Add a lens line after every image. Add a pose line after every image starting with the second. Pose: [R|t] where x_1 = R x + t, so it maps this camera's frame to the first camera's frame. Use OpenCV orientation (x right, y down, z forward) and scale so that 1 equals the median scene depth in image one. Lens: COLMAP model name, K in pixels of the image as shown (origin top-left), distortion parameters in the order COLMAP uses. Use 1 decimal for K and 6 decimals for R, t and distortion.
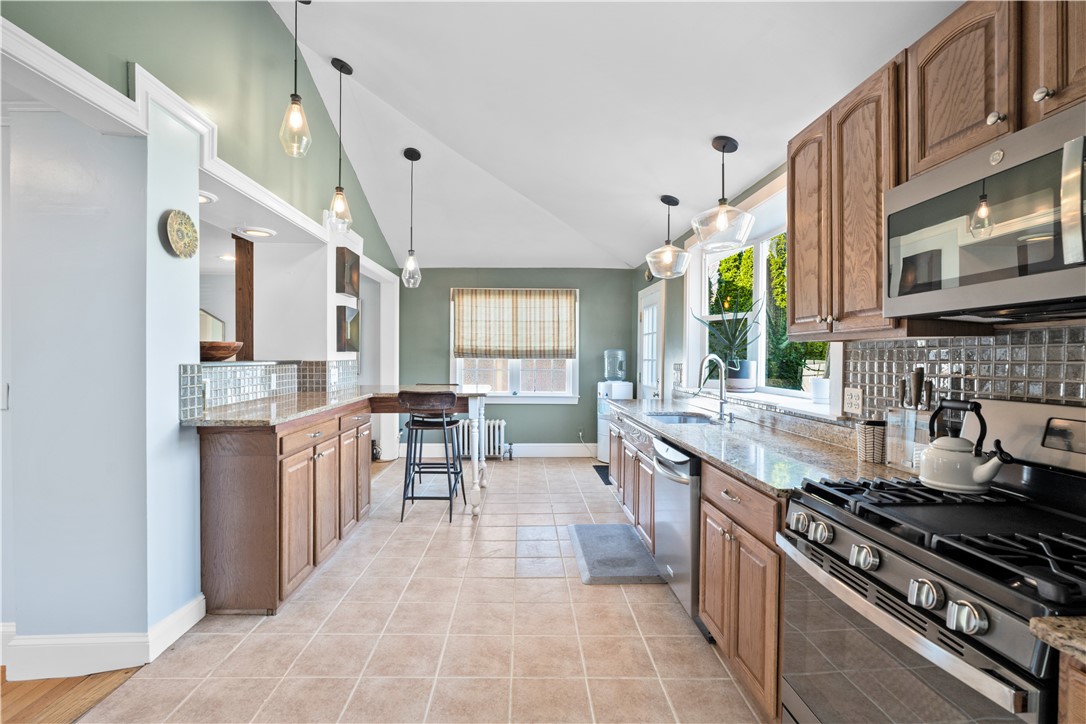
lens RADIAL K [[493.2, 0, 533.9], [0, 493.2, 362.7], [0, 0, 1]] dist [-0.023825, 0.008937]
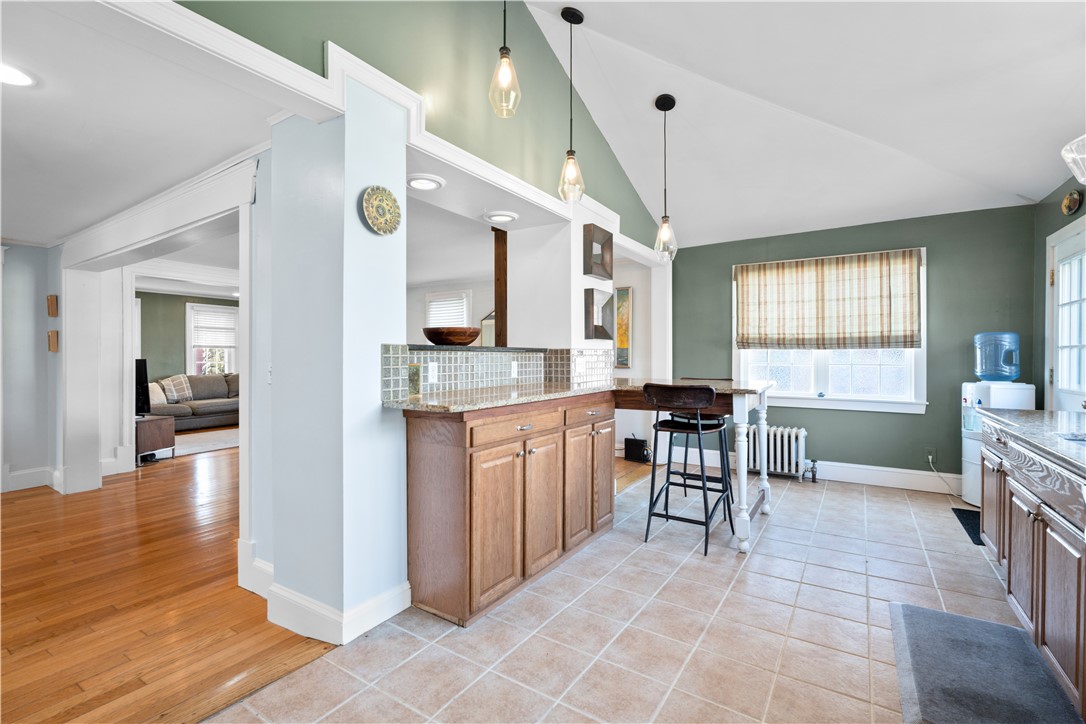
lens RADIAL K [[493.2, 0, 535.8], [0, 493.2, 356.2], [0, 0, 1]] dist [-0.023825, 0.008937]
pose [[0.821092, -0.003697, -0.570784, 0.057941], [-0.003795, 0.999922, -0.011936, 0.024616], [0.570784, 0.011966, 0.821013, 0.236846]]
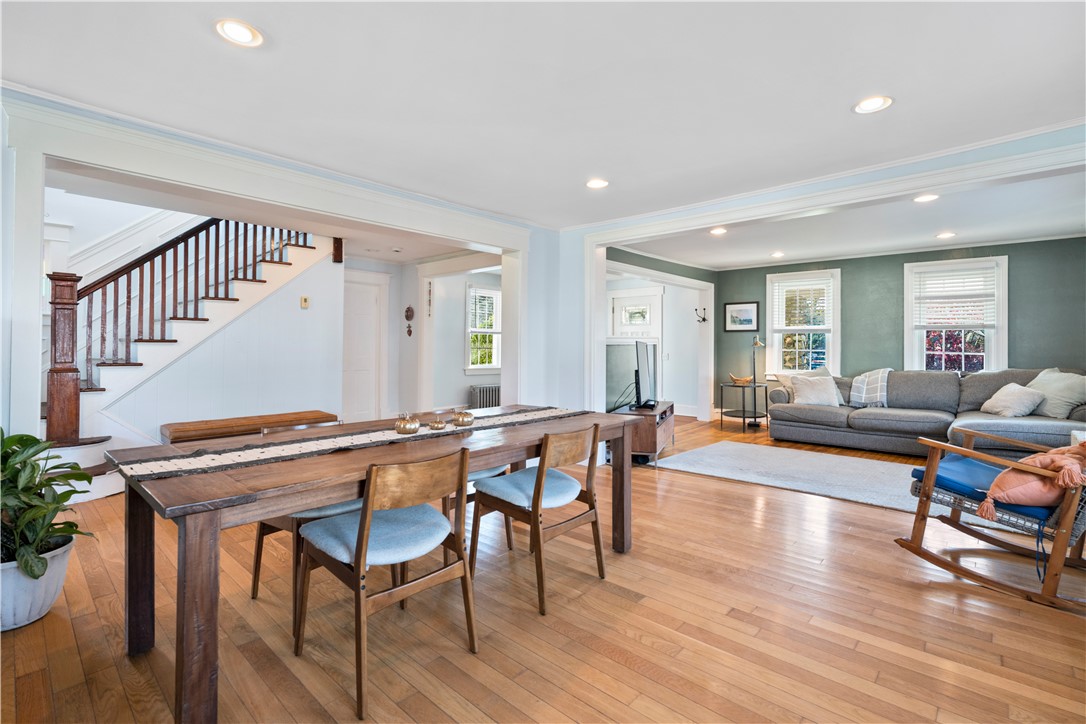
lens RADIAL K [[493.2, 0, 536.4], [0, 493.2, 338.7], [0, 0, 1]] dist [-0.023825, 0.008937]
pose [[-0.711117, -0.019636, -0.702799, -0.772566], [-0.019479, 0.999776, -0.008224, 0.029031], [0.702804, 0.007841, -0.711341, 1.640593]]
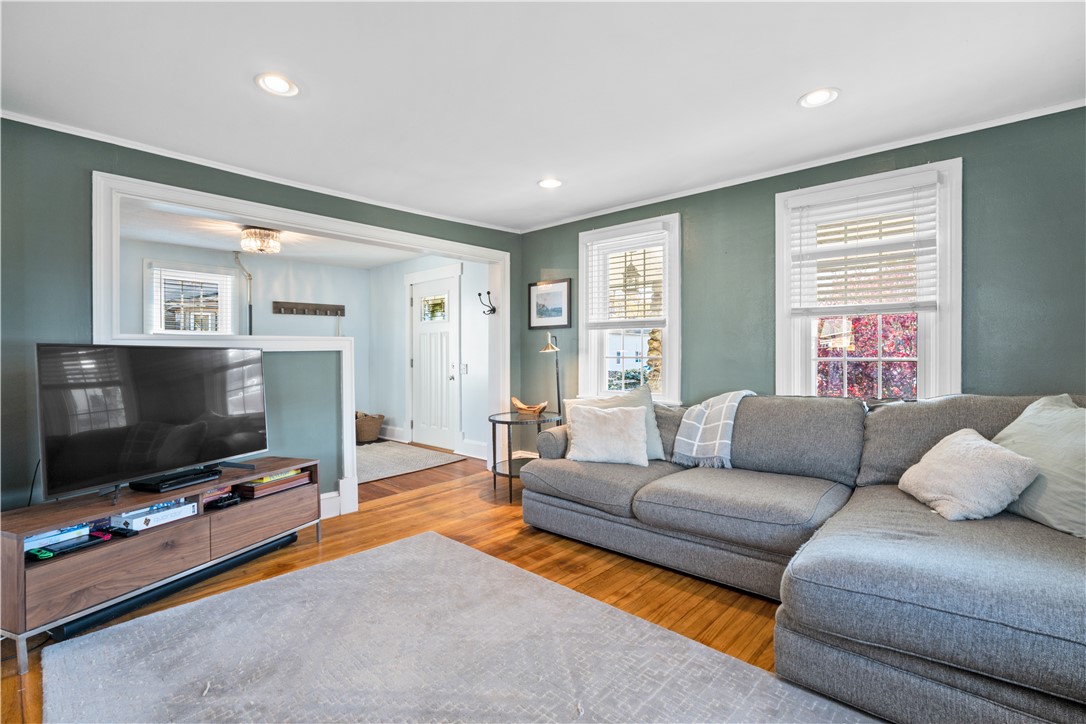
lens RADIAL K [[493.2, 0, 536.2], [0, 493.2, 352.5], [0, 0, 1]] dist [-0.023825, 0.008937]
pose [[-0.705214, -0.002742, -0.708989, -1.968217], [-0.007840, 0.999962, 0.003931, 0.022865], [0.708951, 0.008331, -0.705208, 1.658986]]
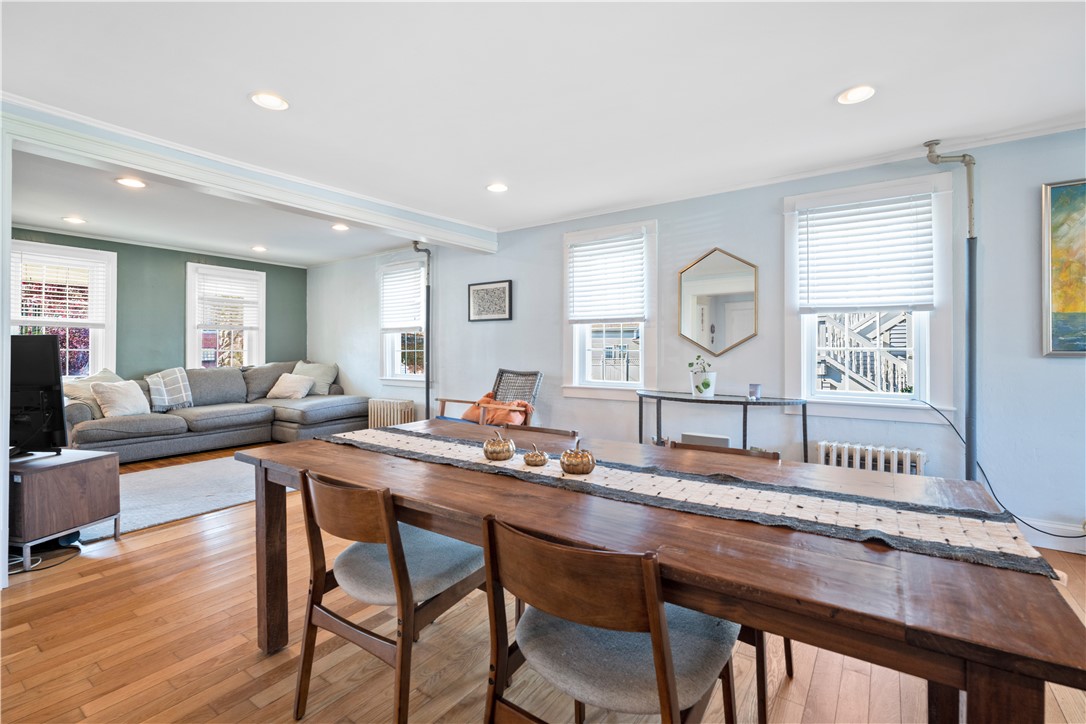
lens RADIAL K [[493.2, 0, 542.6], [0, 493.2, 345.0], [0, 0, 1]] dist [-0.023825, 0.008937]
pose [[0.794558, -0.009317, -0.607117, -0.863328], [-0.004663, 0.999759, -0.021445, 0.048491], [0.607171, 0.019870, 0.794323, 0.691724]]
